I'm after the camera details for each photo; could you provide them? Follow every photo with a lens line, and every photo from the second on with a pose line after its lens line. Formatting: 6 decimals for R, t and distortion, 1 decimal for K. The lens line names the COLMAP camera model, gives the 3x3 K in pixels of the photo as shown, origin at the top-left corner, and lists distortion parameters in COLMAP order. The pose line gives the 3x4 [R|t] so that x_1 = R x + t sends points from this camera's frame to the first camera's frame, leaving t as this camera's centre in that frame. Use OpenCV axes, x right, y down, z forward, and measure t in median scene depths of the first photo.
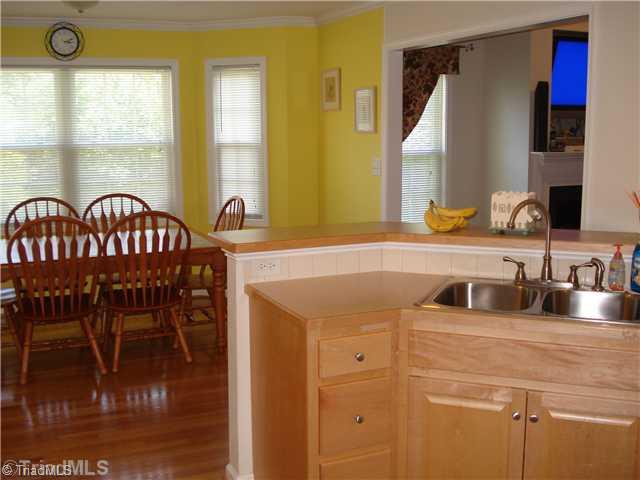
lens RADIAL K [[735.8, 0, 320.0], [0, 735.8, 240.0], [0, 0, 1]] dist [-0.063228, -0.015888]
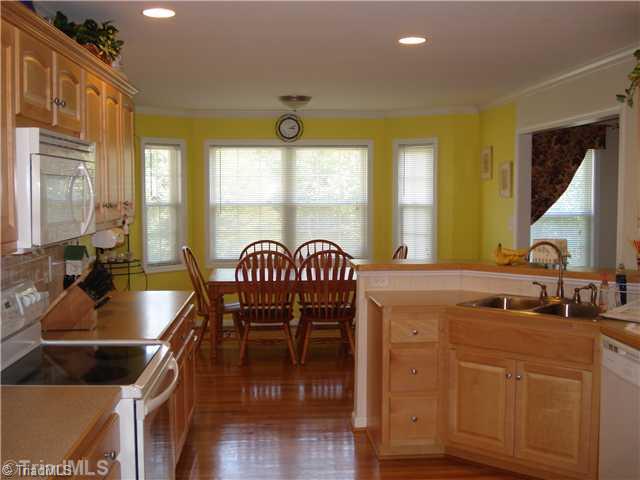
lens RADIAL K [[735.8, 0, 320.0], [0, 735.8, 240.0], [0, 0, 1]] dist [-0.063228, -0.015888]
pose [[0.944640, 0.029282, -0.326800, 0.162016], [-0.056864, 0.995548, -0.075167, 0.037601], [0.323144, 0.089589, 0.942100, -0.267657]]
